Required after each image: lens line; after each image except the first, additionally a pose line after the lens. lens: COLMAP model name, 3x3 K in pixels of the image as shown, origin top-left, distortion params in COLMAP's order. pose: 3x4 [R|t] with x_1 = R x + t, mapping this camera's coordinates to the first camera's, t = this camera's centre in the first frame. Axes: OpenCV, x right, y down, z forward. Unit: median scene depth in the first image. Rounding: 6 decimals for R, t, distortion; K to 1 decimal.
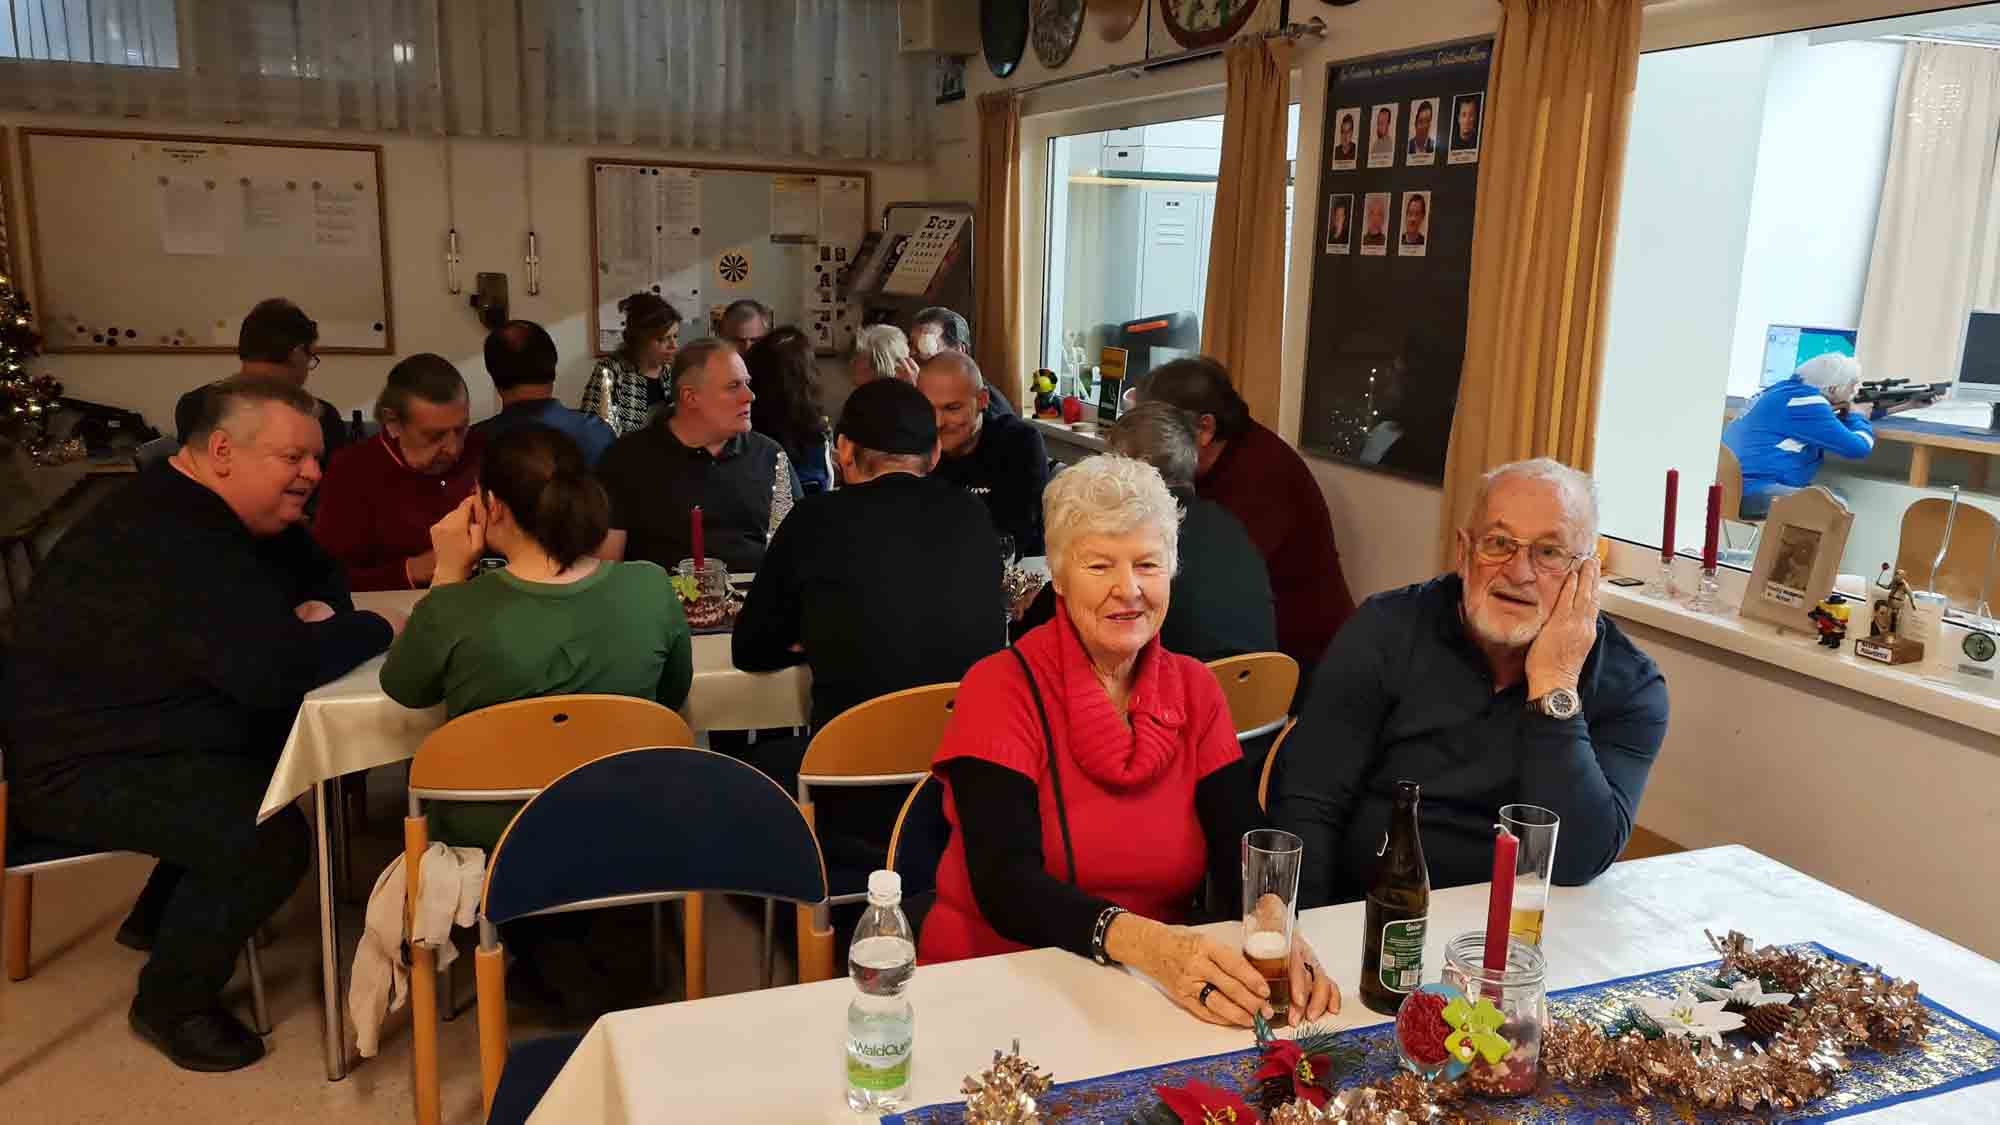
lens RADIAL K [[1477.7, 0, 1000.0], [0, 1477.7, 562.5], [0, 0, 1]] dist [0.039004, -0.030446]
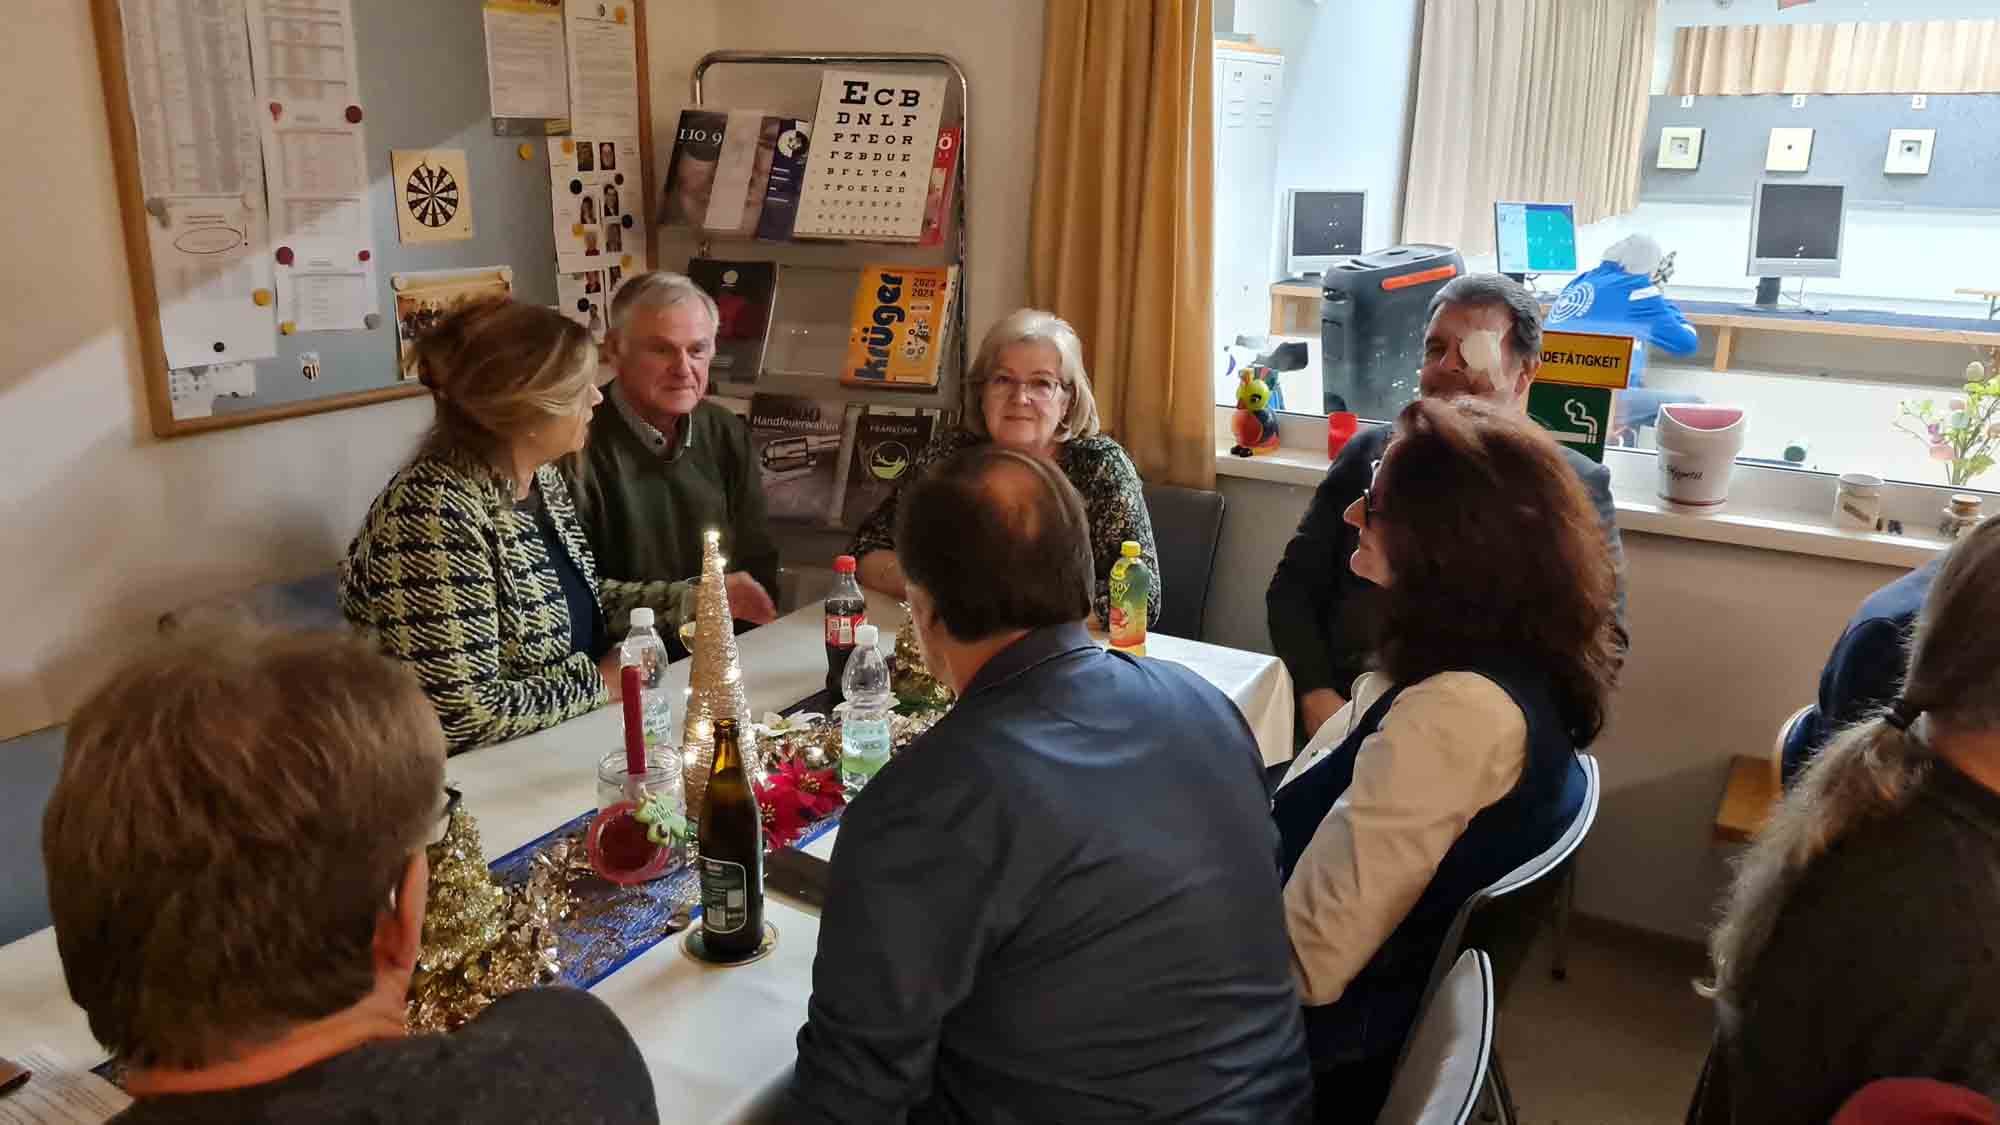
lens RADIAL K [[1477.7, 0, 1000.0], [0, 1477.7, 562.5], [0, 0, 1]] dist [0.039004, -0.030446]
pose [[0.781325, -0.193285, 0.593441, -0.365203], [0.135690, 0.980700, 0.140767, -0.140331], [-0.609196, -0.029461, 0.792472, 0.575422]]
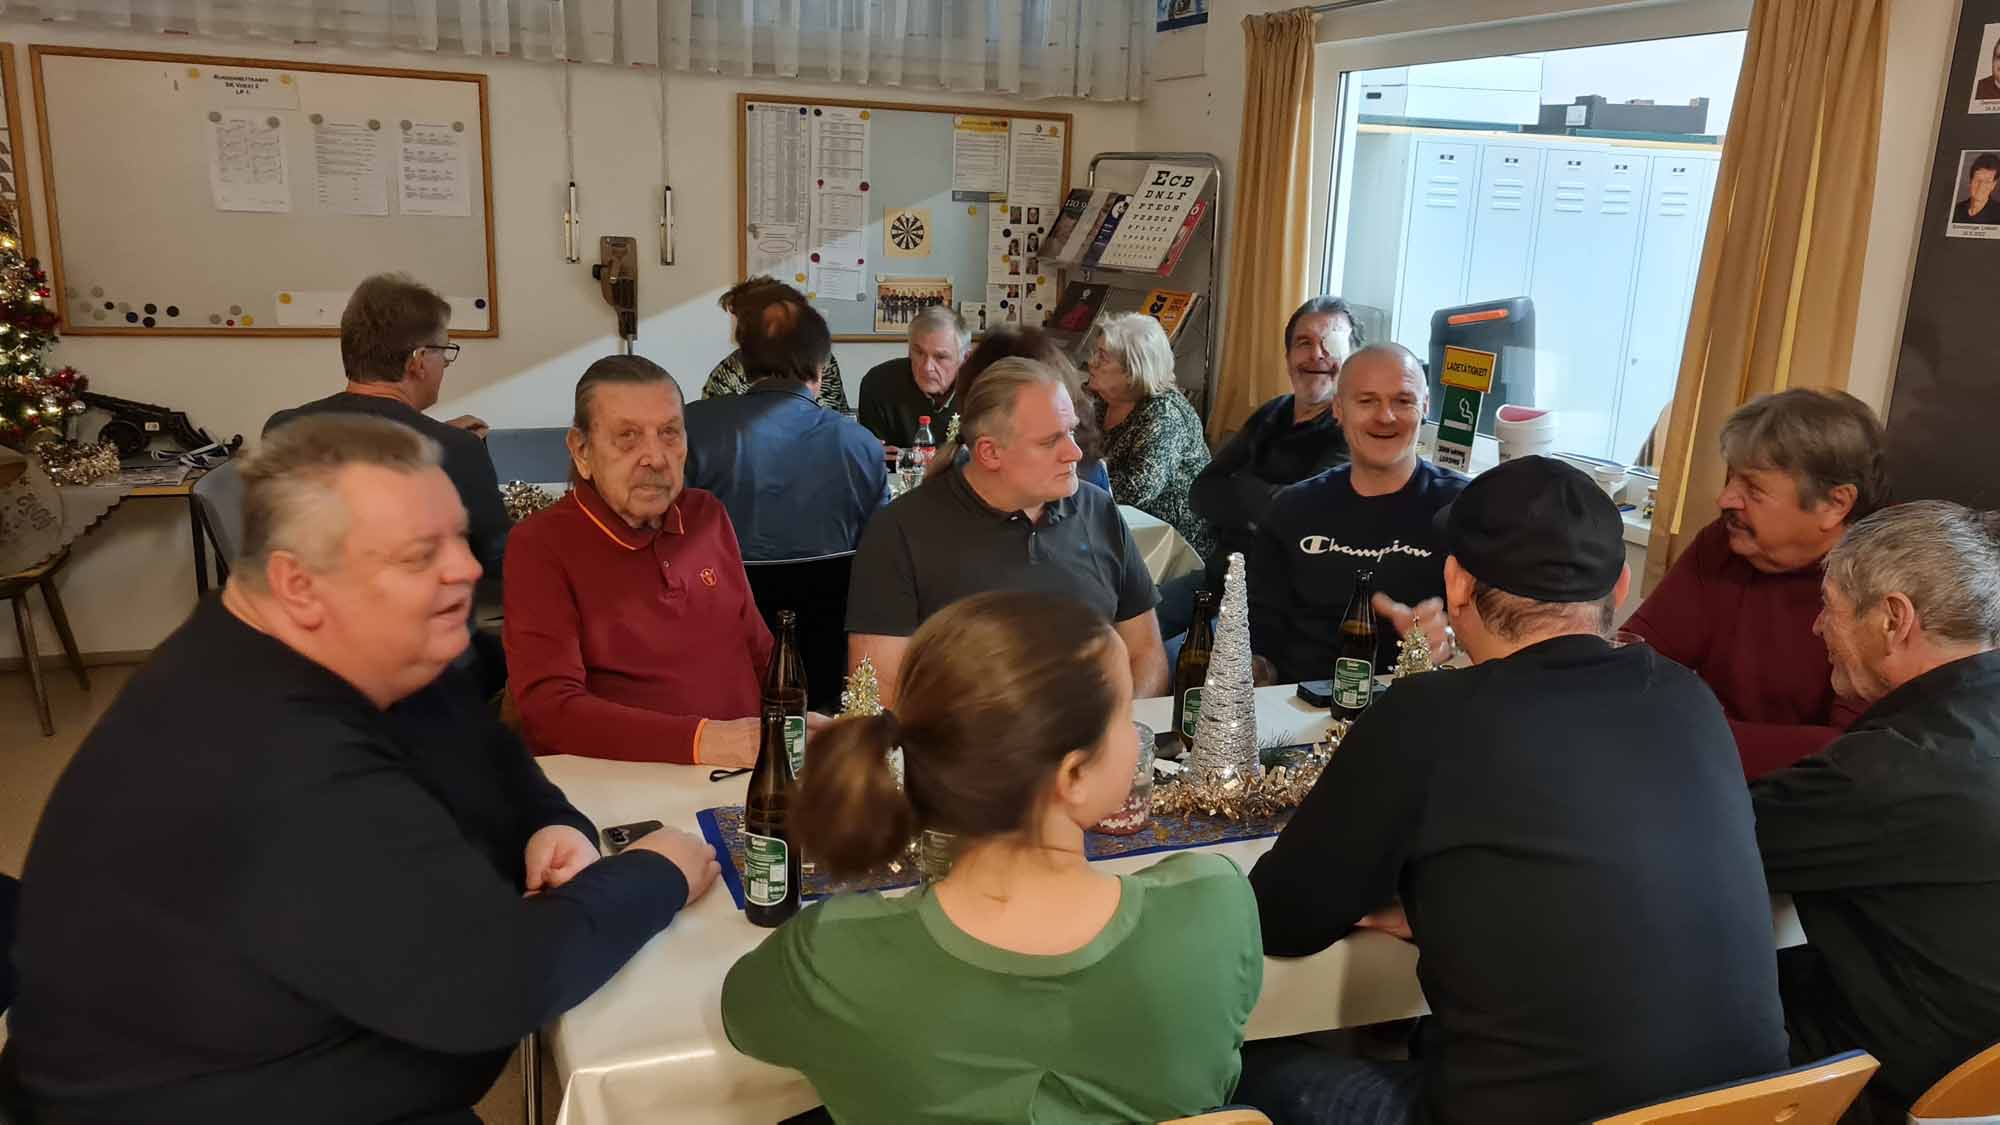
lens RADIAL K [[1481.8, 0, 1011.0], [0, 1481.8, 549.4], [0, 0, 1]] dist [0.046533, -0.036233]
pose [[0.999947, 0.010318, -0.000322, -0.131086], [-0.010307, 0.999633, 0.025048, -0.049437], [0.000580, -0.025043, 0.999686, 0.194963]]
